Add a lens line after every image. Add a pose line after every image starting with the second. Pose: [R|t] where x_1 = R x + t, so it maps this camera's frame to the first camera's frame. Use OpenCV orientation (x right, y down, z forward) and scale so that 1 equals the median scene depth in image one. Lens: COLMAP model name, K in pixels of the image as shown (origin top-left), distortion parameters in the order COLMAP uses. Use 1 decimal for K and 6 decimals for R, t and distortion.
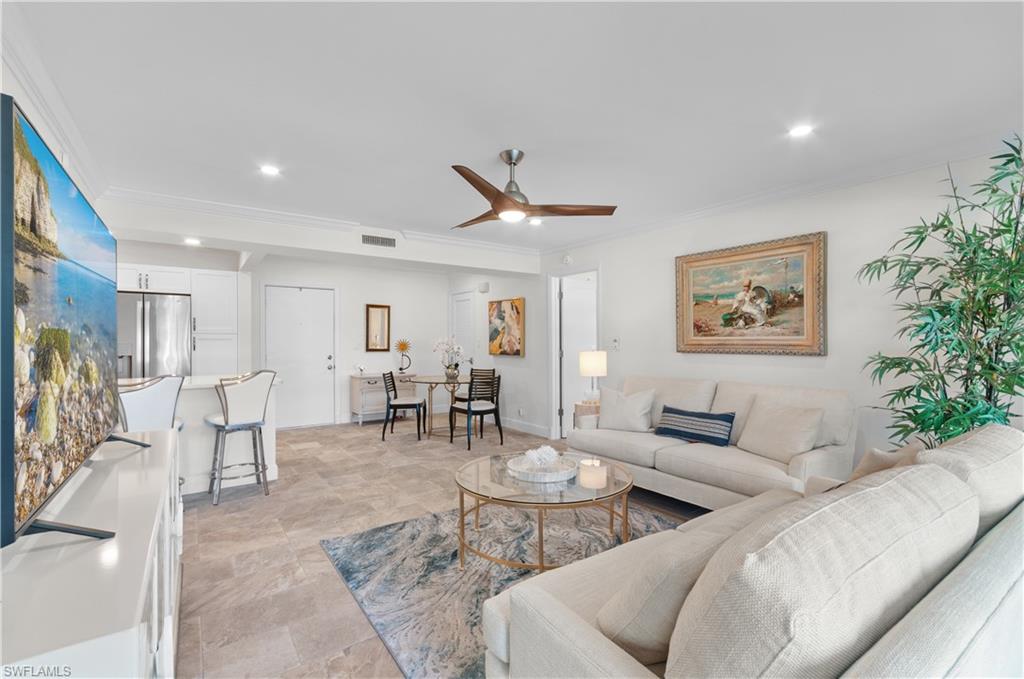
lens RADIAL K [[449.6, 0, 515.9], [0, 449.6, 338.4], [0, 0, 1]] dist [0.005760, 0.000902]
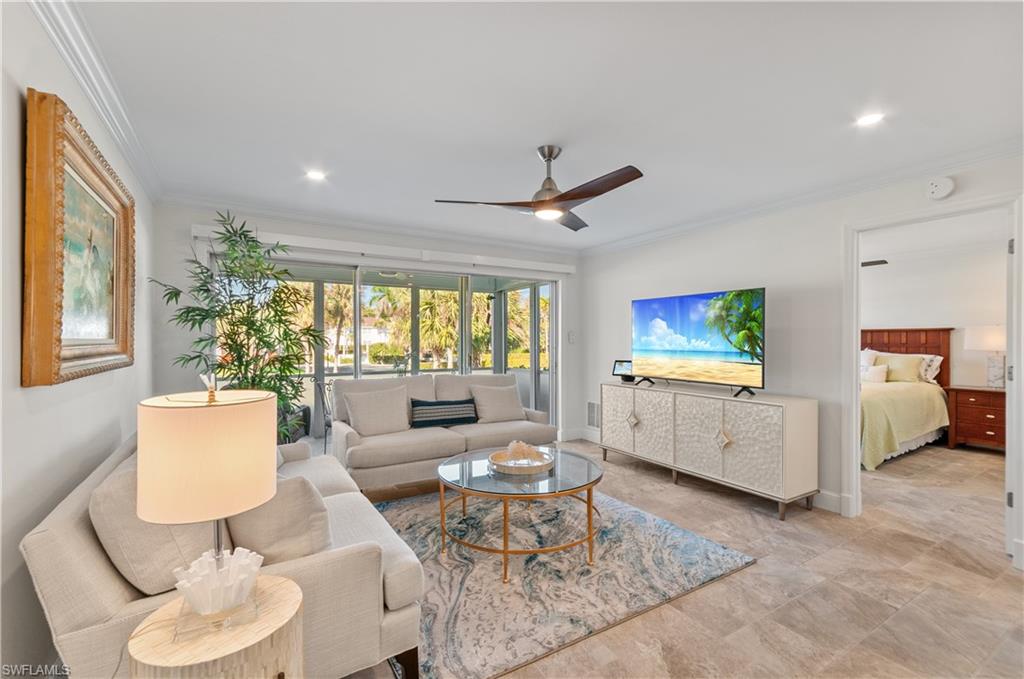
lens RADIAL K [[449.6, 0, 516.3], [0, 449.6, 345.0], [0, 0, 1]] dist [0.005760, 0.000902]
pose [[-0.997129, 0.001533, 0.075706, -0.007779], [0.002142, 0.999966, 0.007962, -0.000319], [-0.075691, 0.008101, -0.997098, 1.406496]]
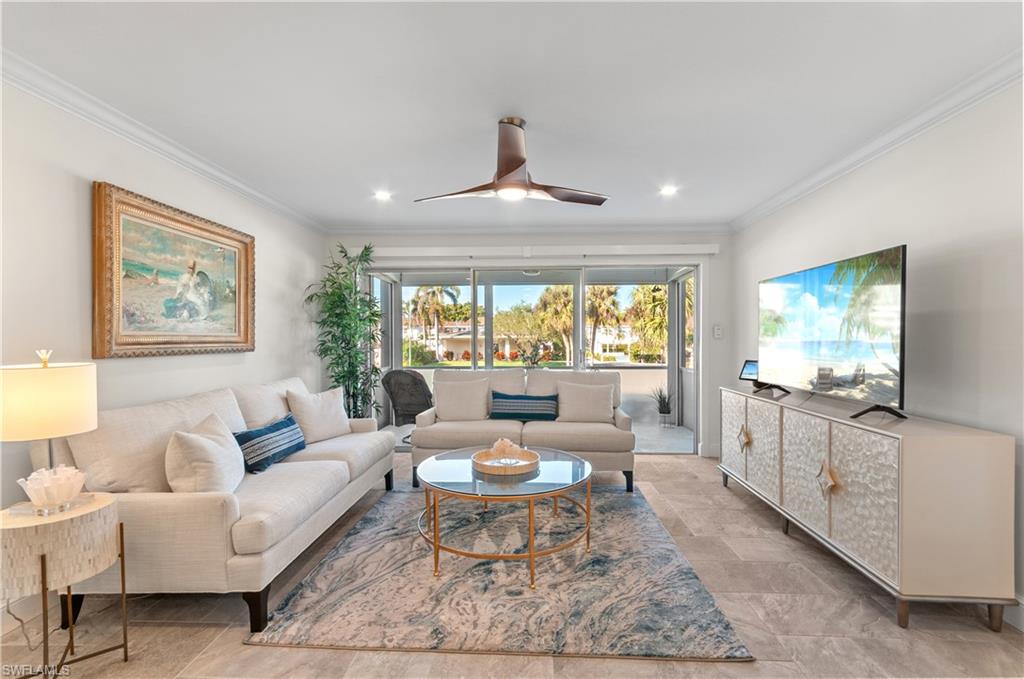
lens RADIAL K [[449.6, 0, 515.8], [0, 449.6, 347.0], [0, 0, 1]] dist [0.005760, 0.000902]
pose [[-0.782671, -0.008287, 0.622380, -0.401076], [0.000287, 0.999906, 0.013676, 0.010664], [-0.622435, 0.010882, -0.782596, 1.206808]]
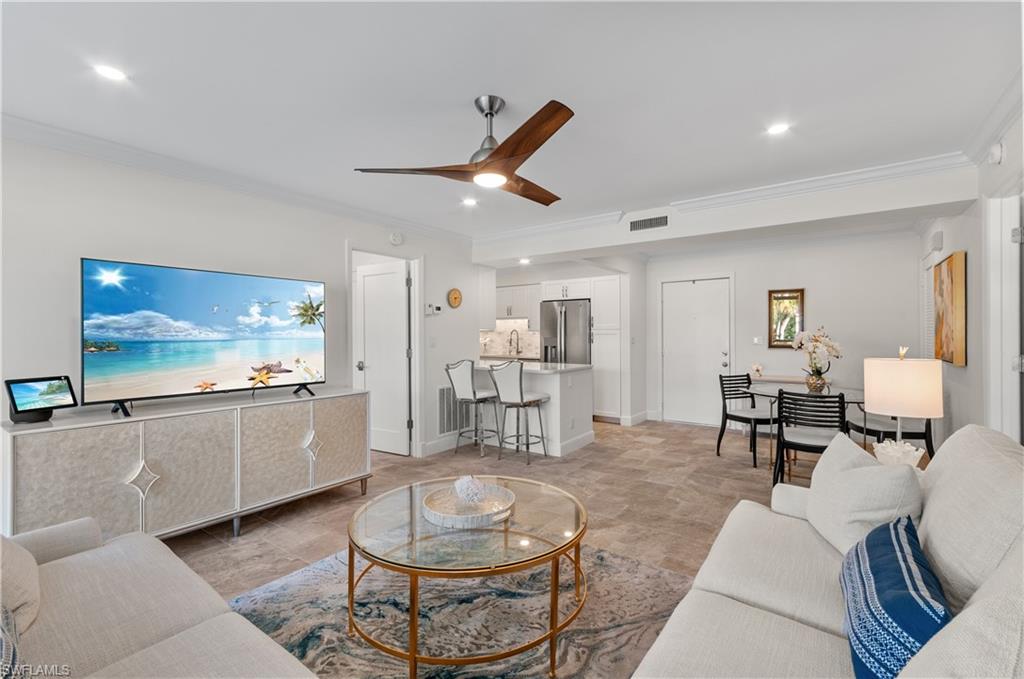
lens RADIAL K [[449.6, 0, 519.9], [0, 449.6, 335.3], [0, 0, 1]] dist [0.005760, 0.000902]
pose [[0.317877, 0.000059, -0.948132, 0.547162], [0.008067, 0.999964, 0.002767, -0.000091], [0.948098, -0.008528, 0.317865, 0.569472]]
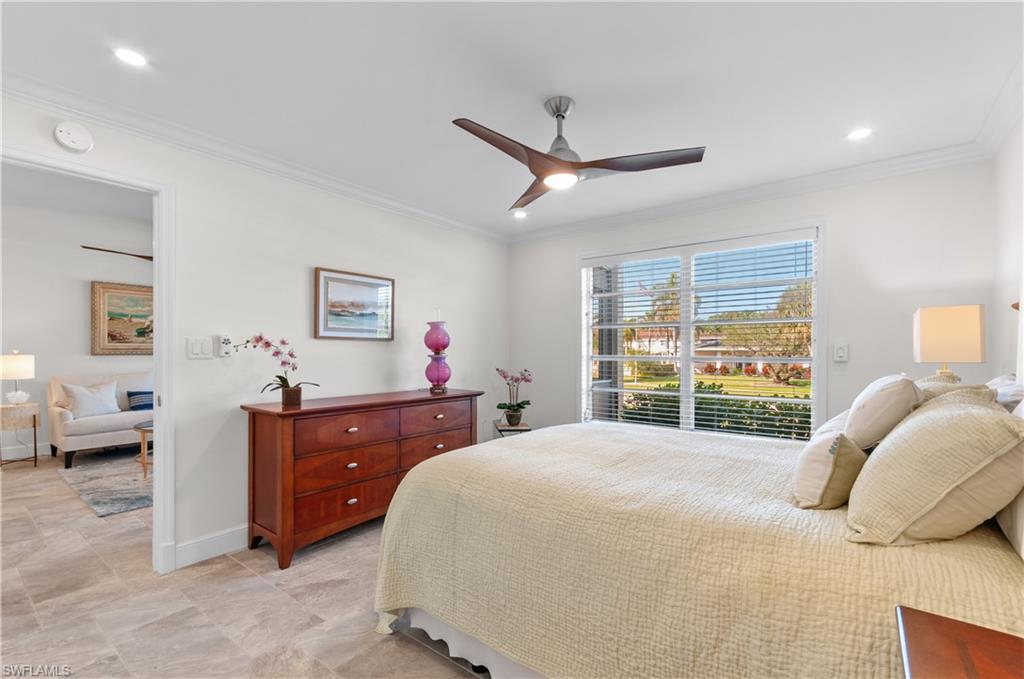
lens RADIAL K [[449.6, 0, 507.4], [0, 449.6, 353.7], [0, 0, 1]] dist [0.005760, 0.000902]
pose [[-0.274741, -0.007182, 0.961491, -1.319739], [-0.006890, 0.999961, 0.005501, 0.013358], [-0.961493, -0.005114, -0.274780, 0.225781]]
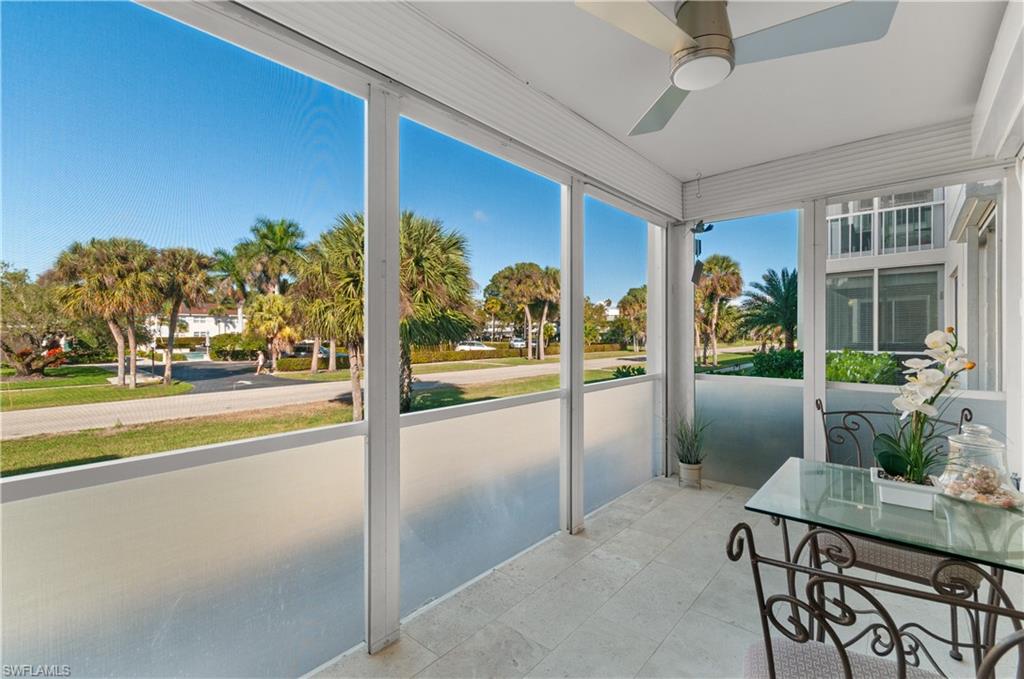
lens RADIAL K [[449.6, 0, 510.3], [0, 449.6, 334.0], [0, 0, 1]] dist [0.005760, 0.000902]
pose [[-0.975462, 0.000968, -0.220167, 0.839904], [0.000784, 0.999999, 0.000921, 0.027026], [0.220168, 0.000726, -0.975462, 0.235749]]
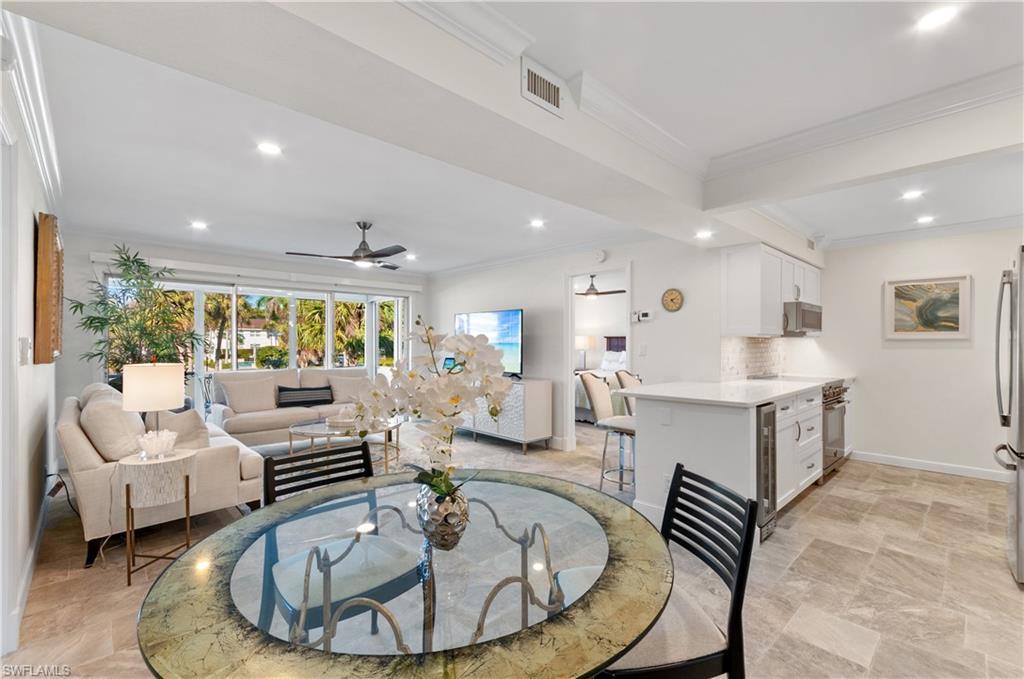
lens RADIAL K [[449.6, 0, 519.2], [0, 449.6, 345.4], [0, 0, 1]] dist [0.005760, 0.000902]
pose [[-0.991104, -0.000251, -0.133091, -0.235610], [-0.000210, 1.000000, -0.000316, 0.005810], [0.133091, -0.000285, -0.991104, 1.859274]]
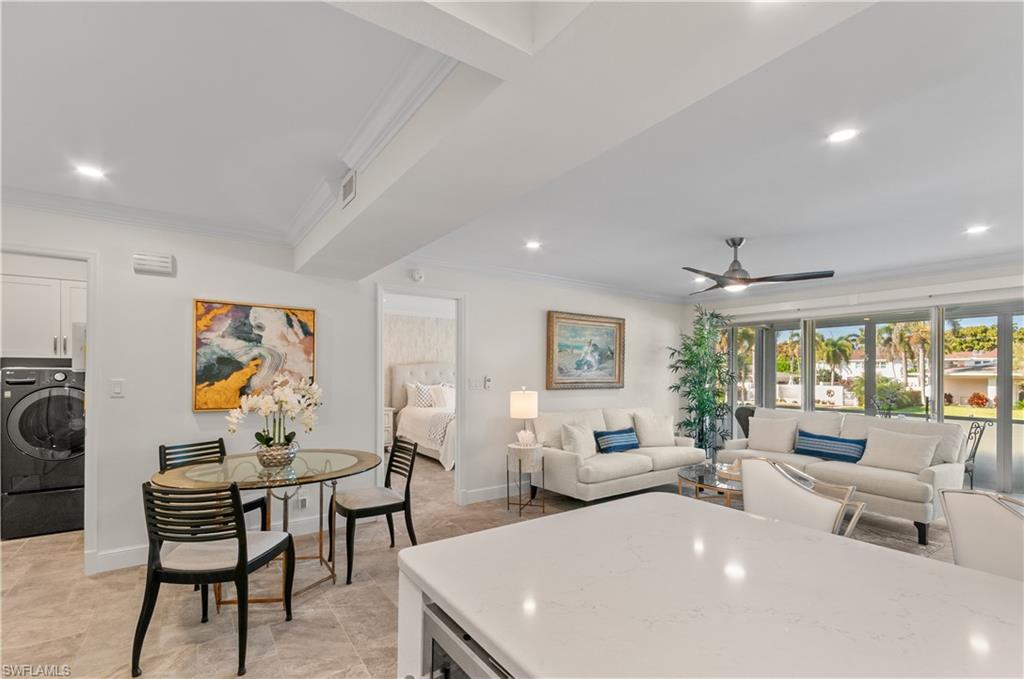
lens RADIAL K [[449.6, 0, 528.5], [0, 449.6, 371.4], [0, 0, 1]] dist [0.005760, 0.000902]
pose [[0.019322, 0.001824, 0.999812, -0.931917], [-0.012902, 0.999916, -0.001575, -0.016360], [-0.999730, -0.012869, 0.019344, 1.116591]]
